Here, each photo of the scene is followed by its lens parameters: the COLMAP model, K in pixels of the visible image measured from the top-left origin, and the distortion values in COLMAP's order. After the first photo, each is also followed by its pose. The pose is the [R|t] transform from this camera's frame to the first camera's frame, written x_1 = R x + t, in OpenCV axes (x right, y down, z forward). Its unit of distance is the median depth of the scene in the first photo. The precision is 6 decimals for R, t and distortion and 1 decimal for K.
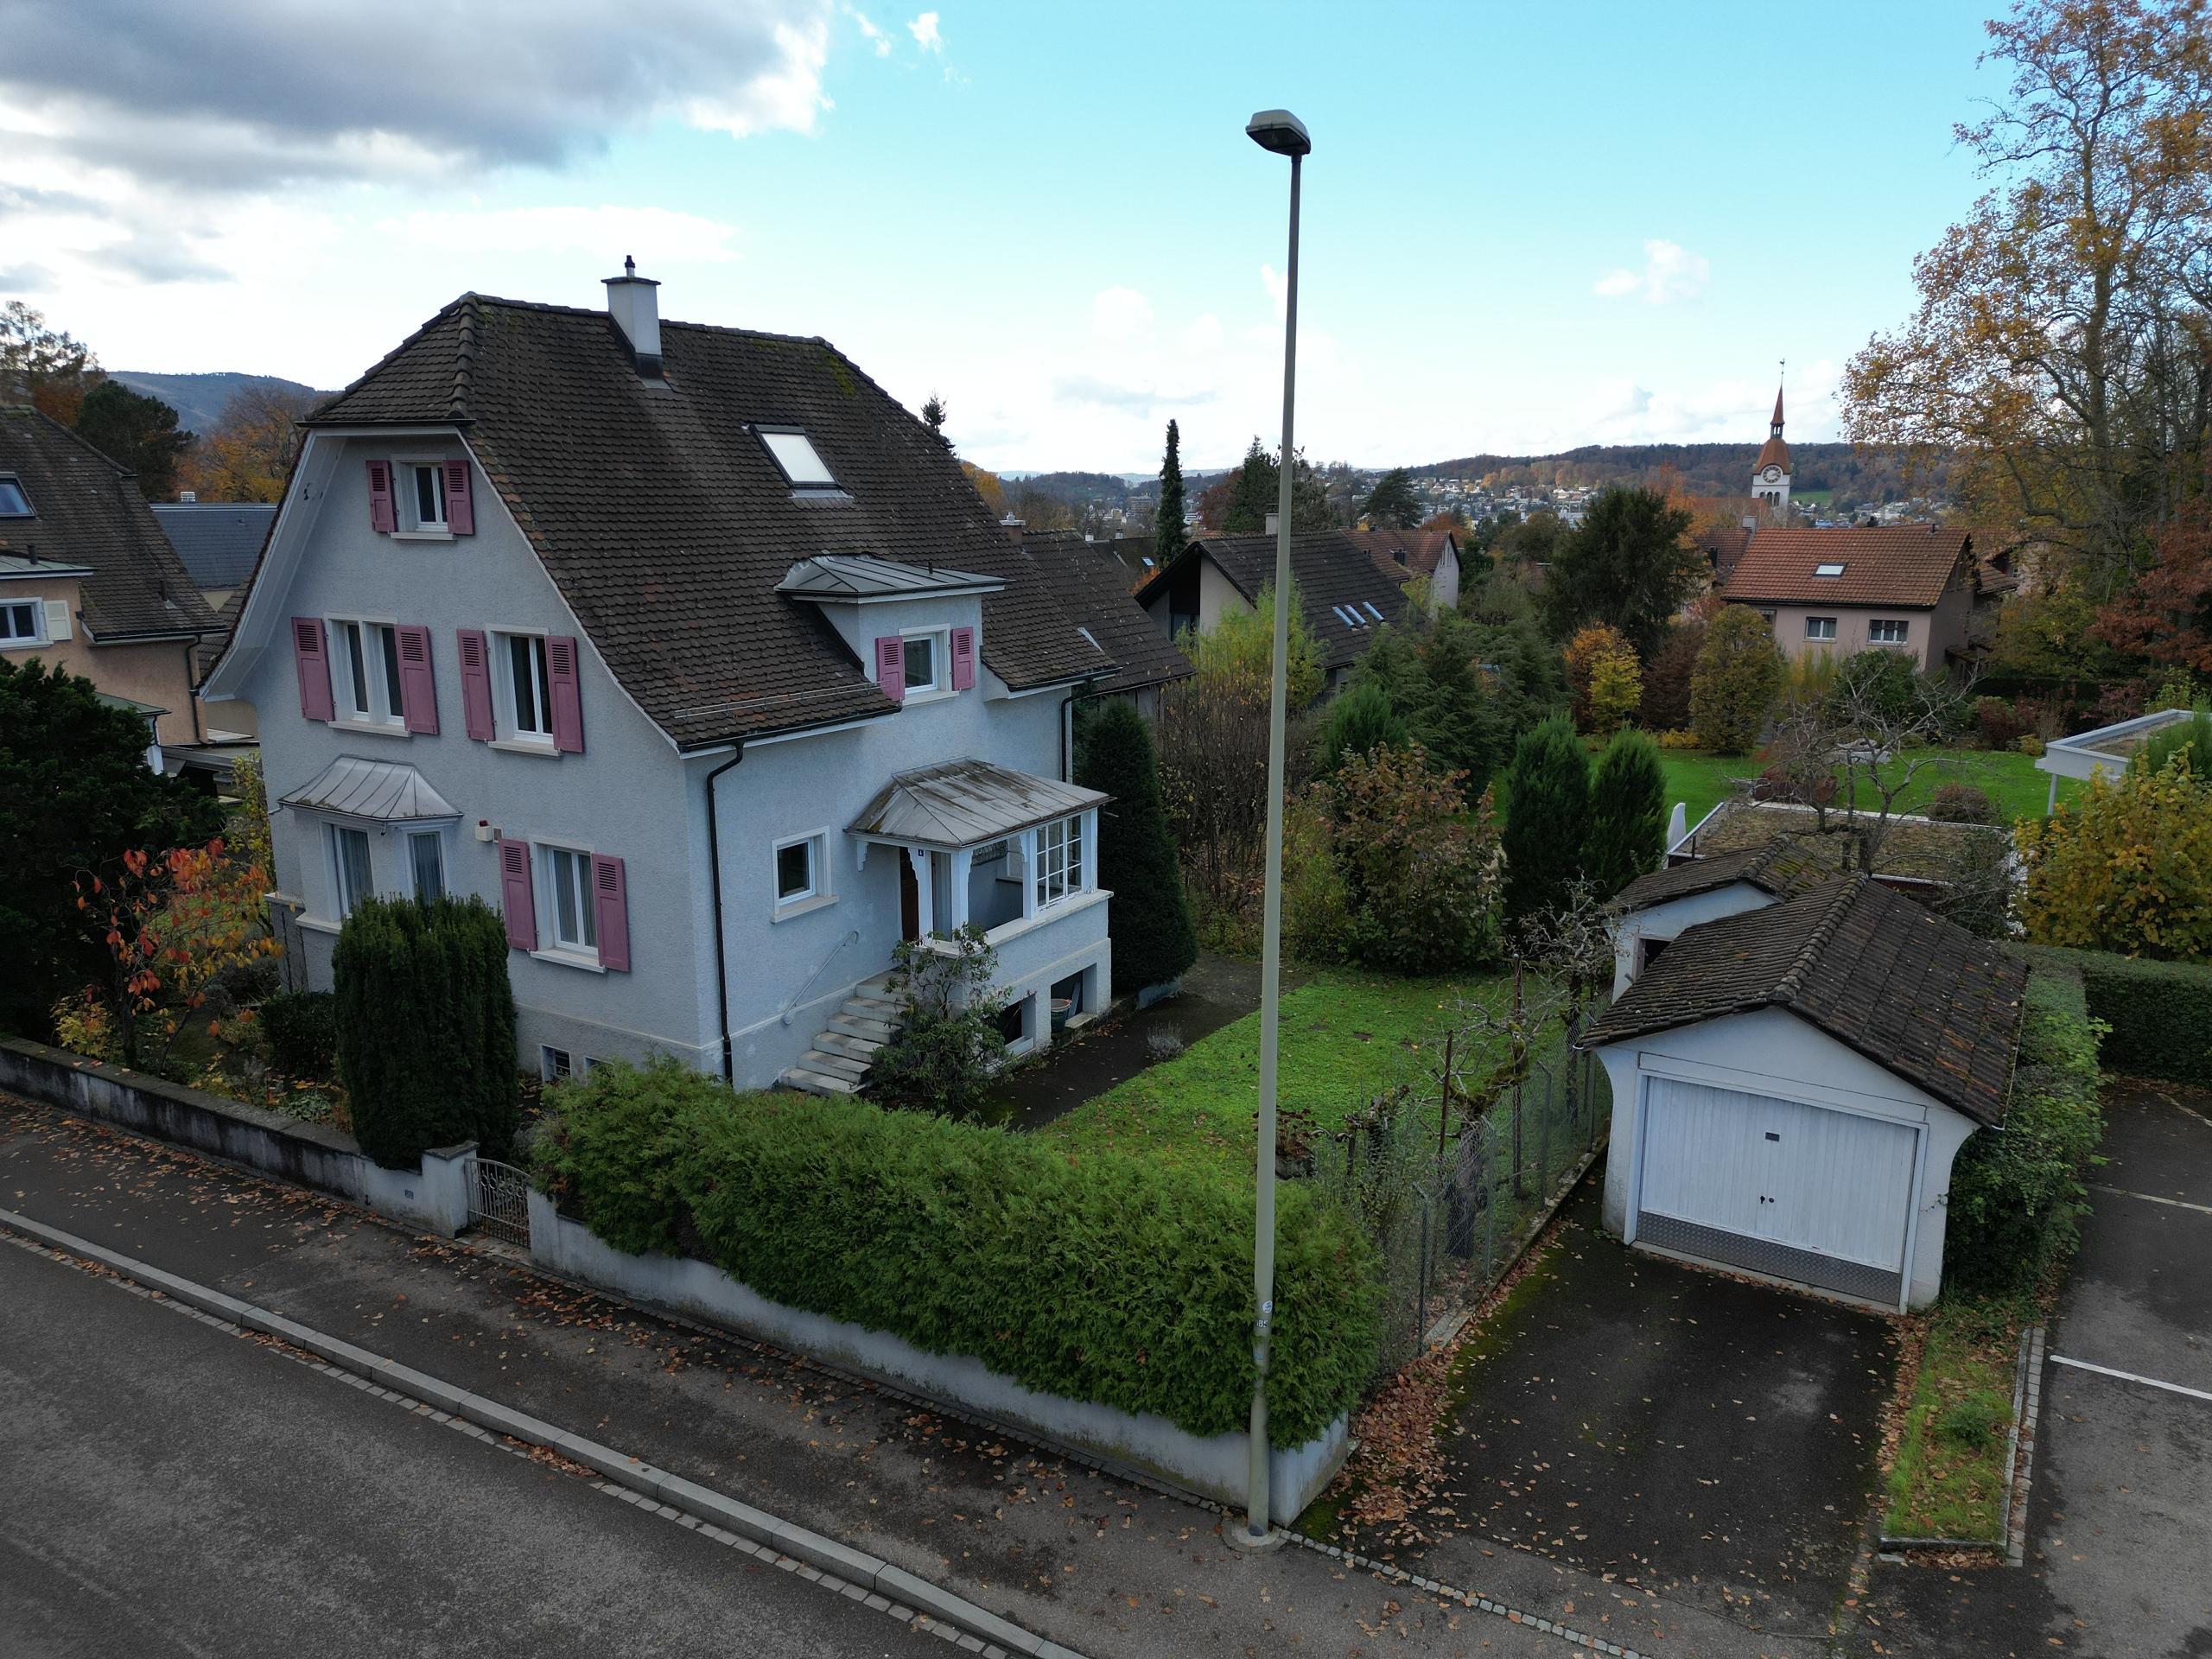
lens RADIAL K [[1543.3, 0, 1106.4], [0, 1543.3, 835.3], [0, 0, 1]] dist [0.072201, -0.061350]
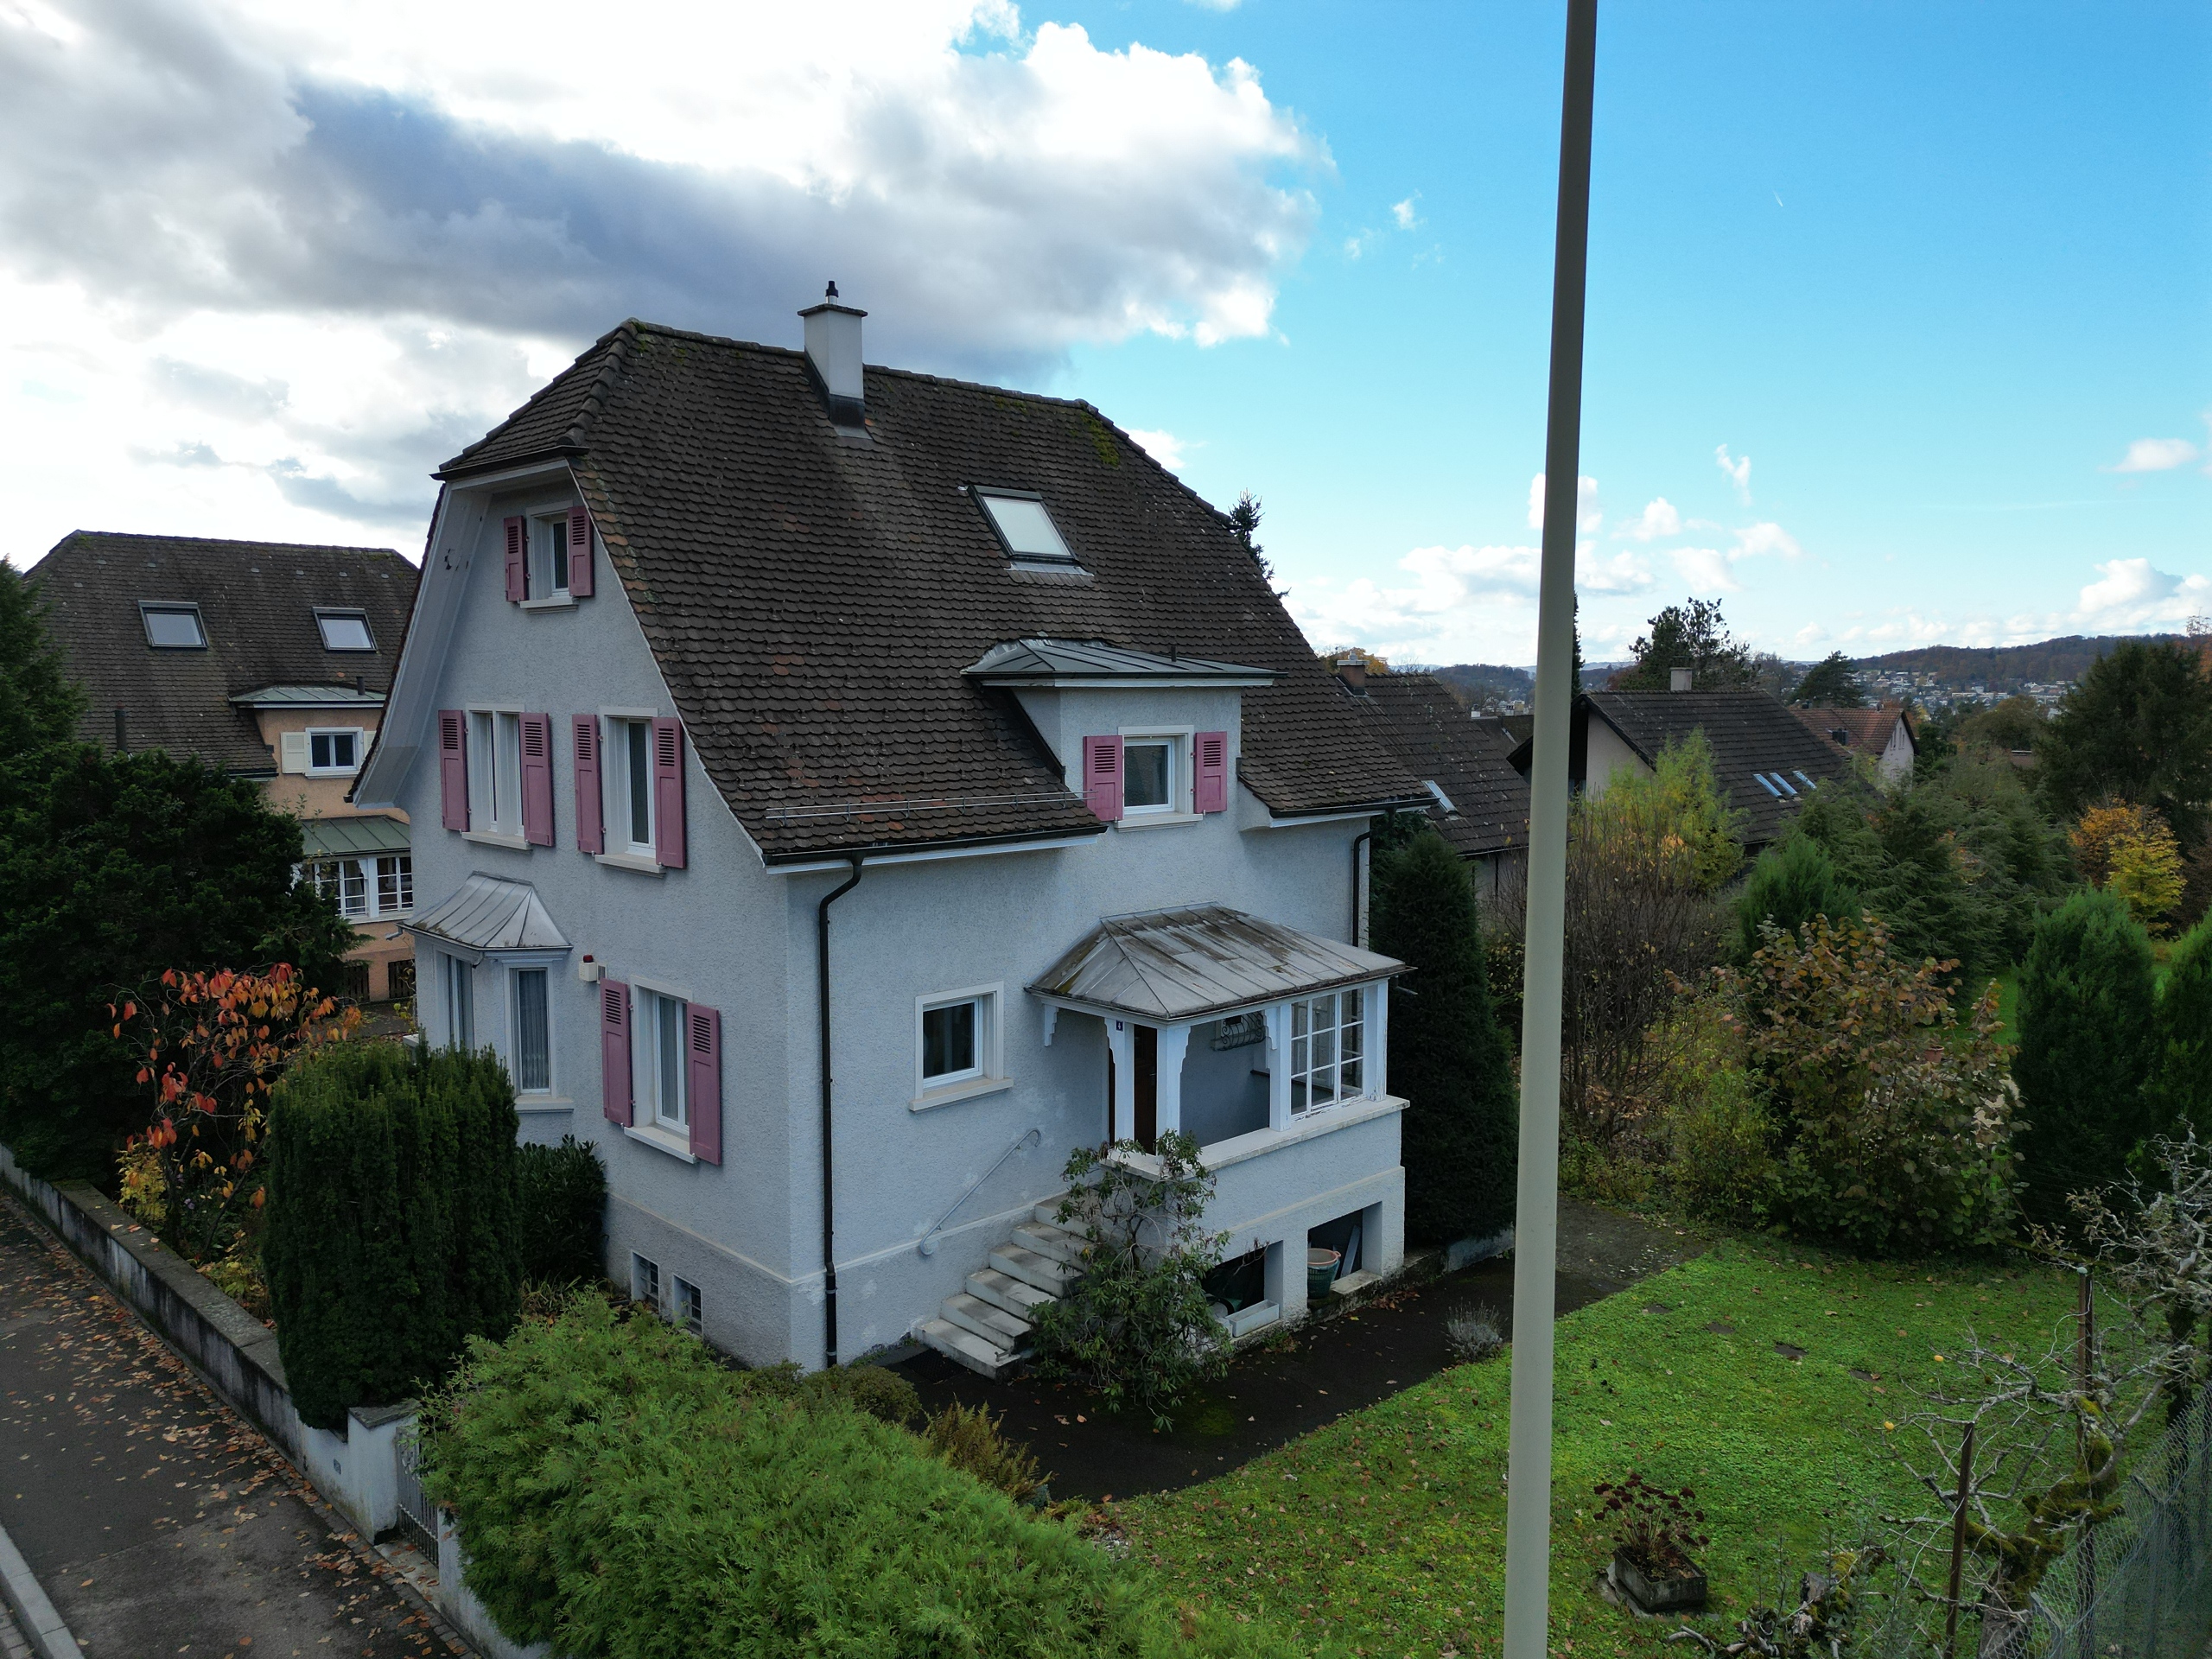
lens RADIAL K [[1543.3, 0, 1101.3], [0, 1543.3, 828.6], [0, 0, 1]] dist [0.072201, -0.061350]
pose [[0.967455, 0.025852, -0.251717, 0.050829], [-0.057194, 0.991364, -0.118007, 0.005387], [0.246493, 0.128563, 0.960579, 0.296509]]
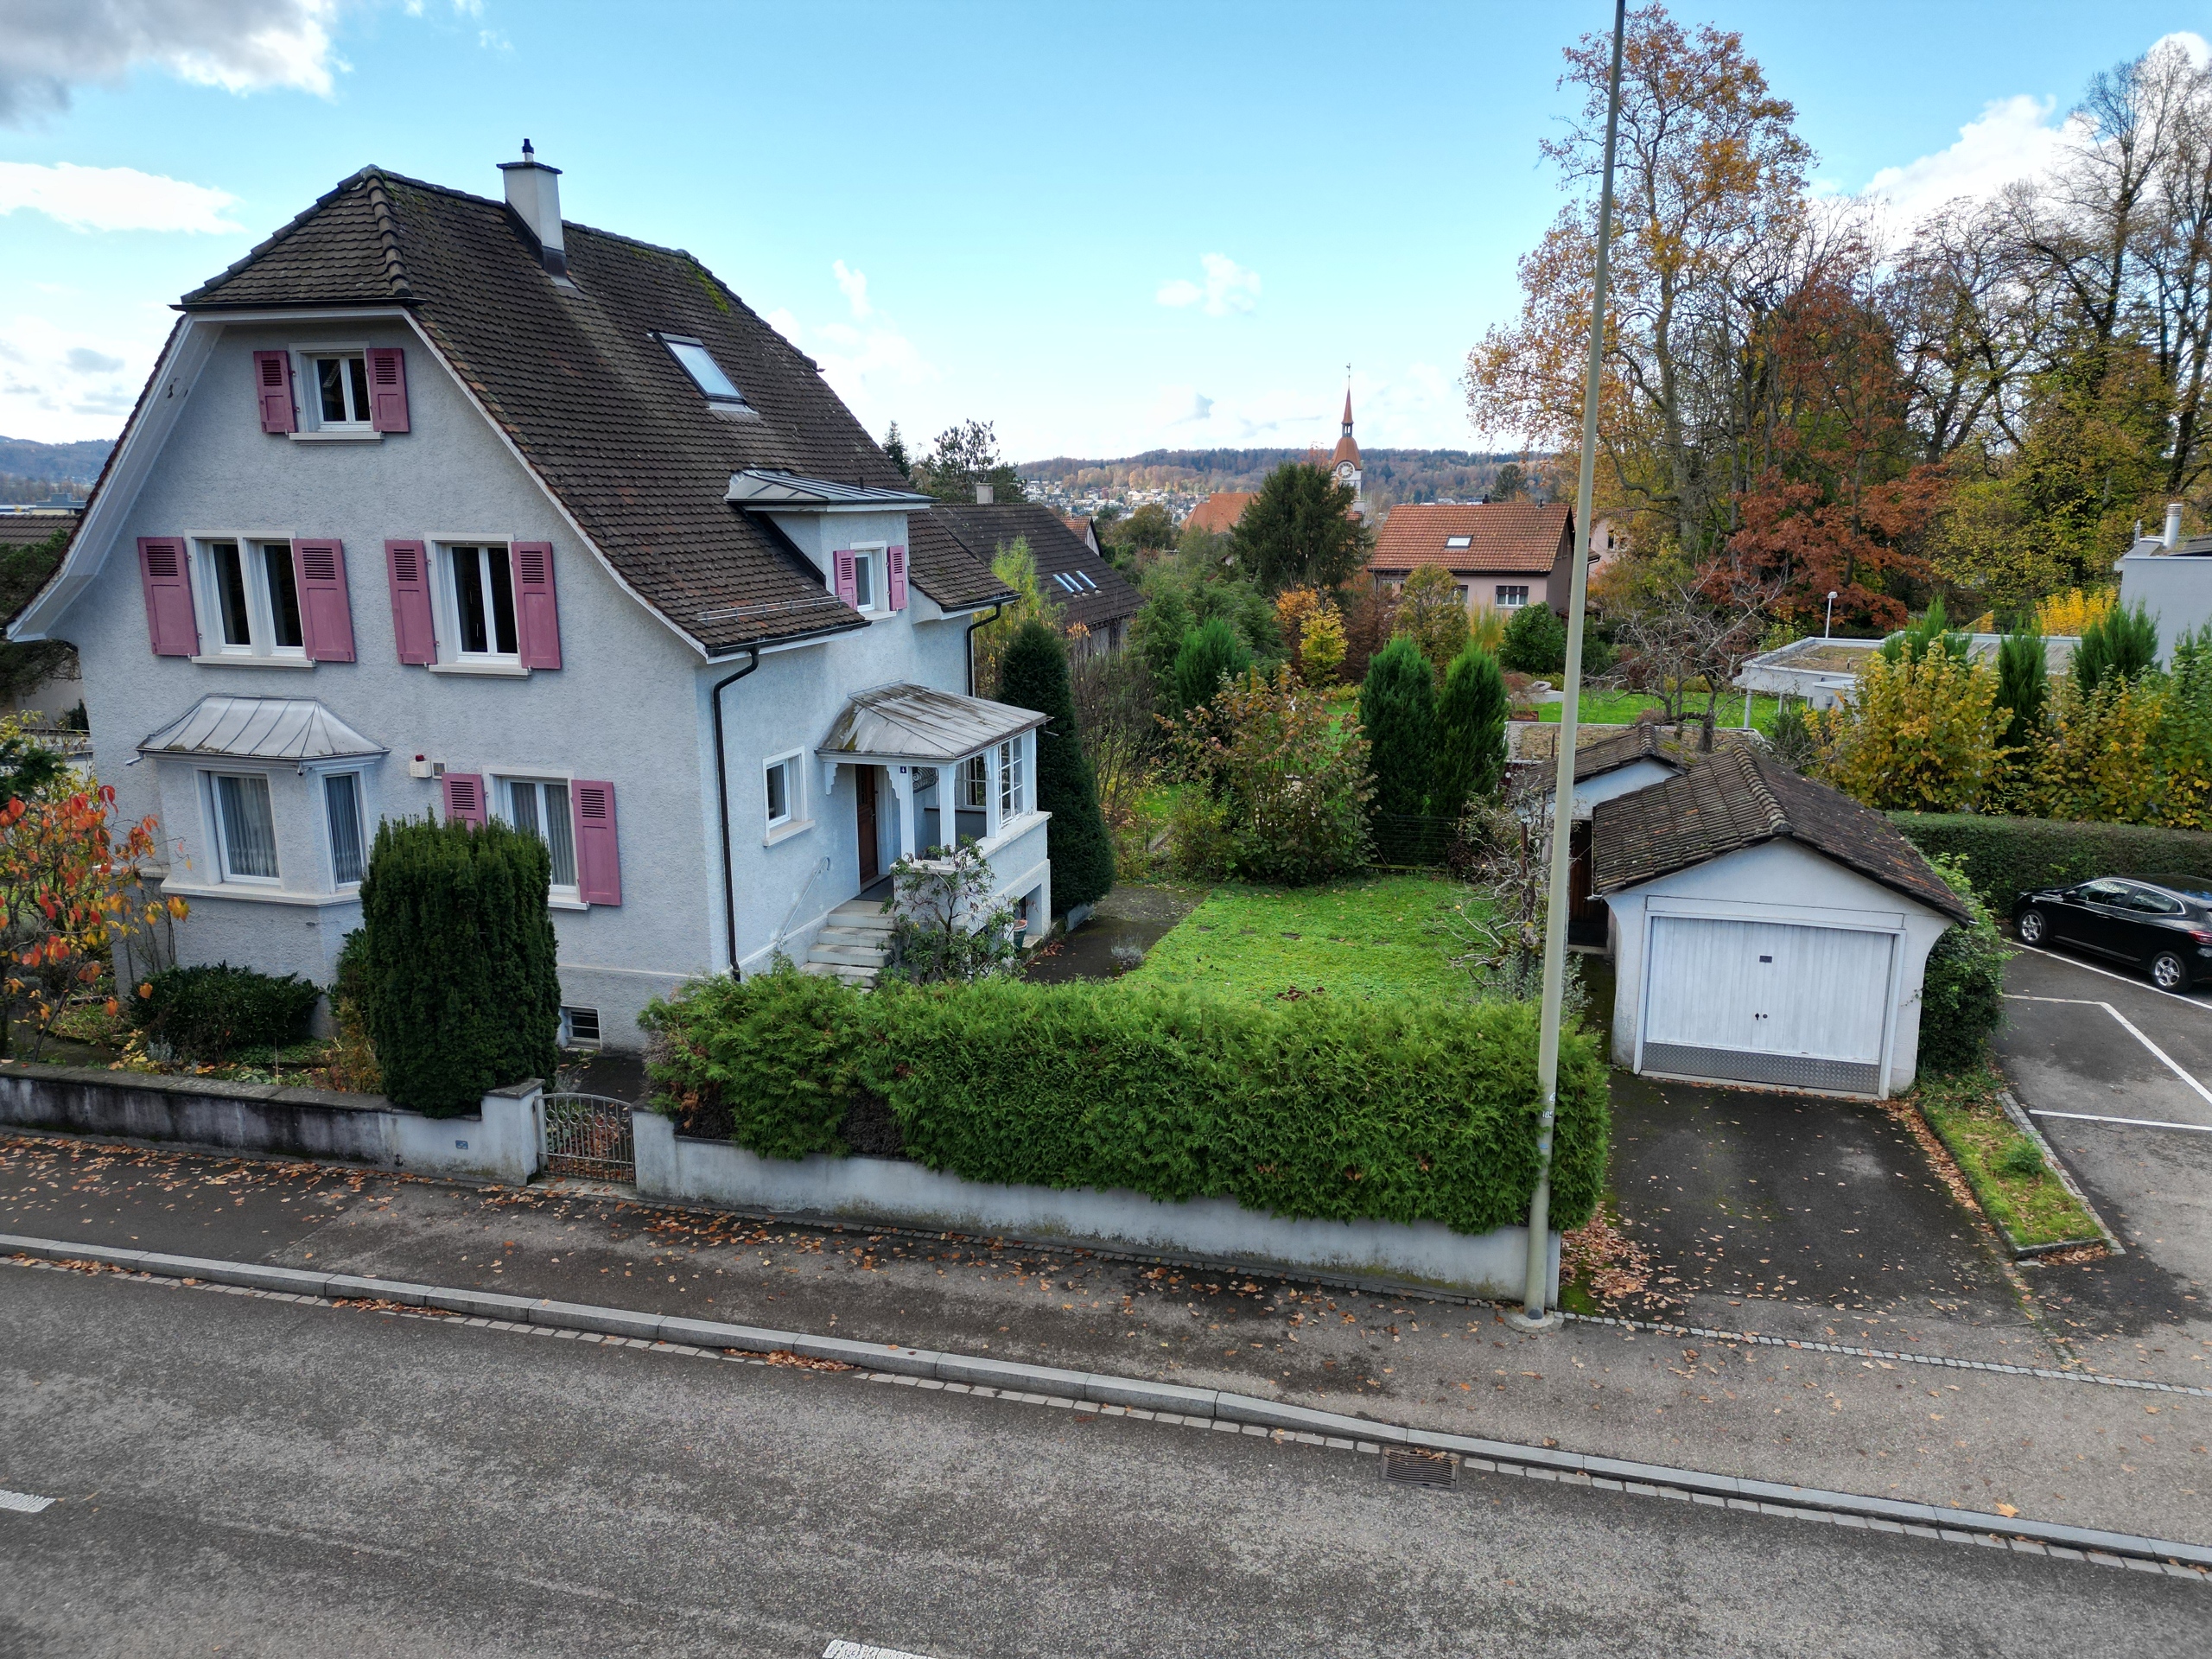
lens RADIAL K [[1543.3, 0, 1107.7], [0, 1543.3, 835.6], [0, 0, 1]] dist [0.072201, -0.061350]
pose [[0.965639, -0.058717, 0.253169, -0.247609], [0.058802, 0.998243, 0.007235, 0.054270], [-0.253149, 0.007900, 0.967395, 0.025438]]
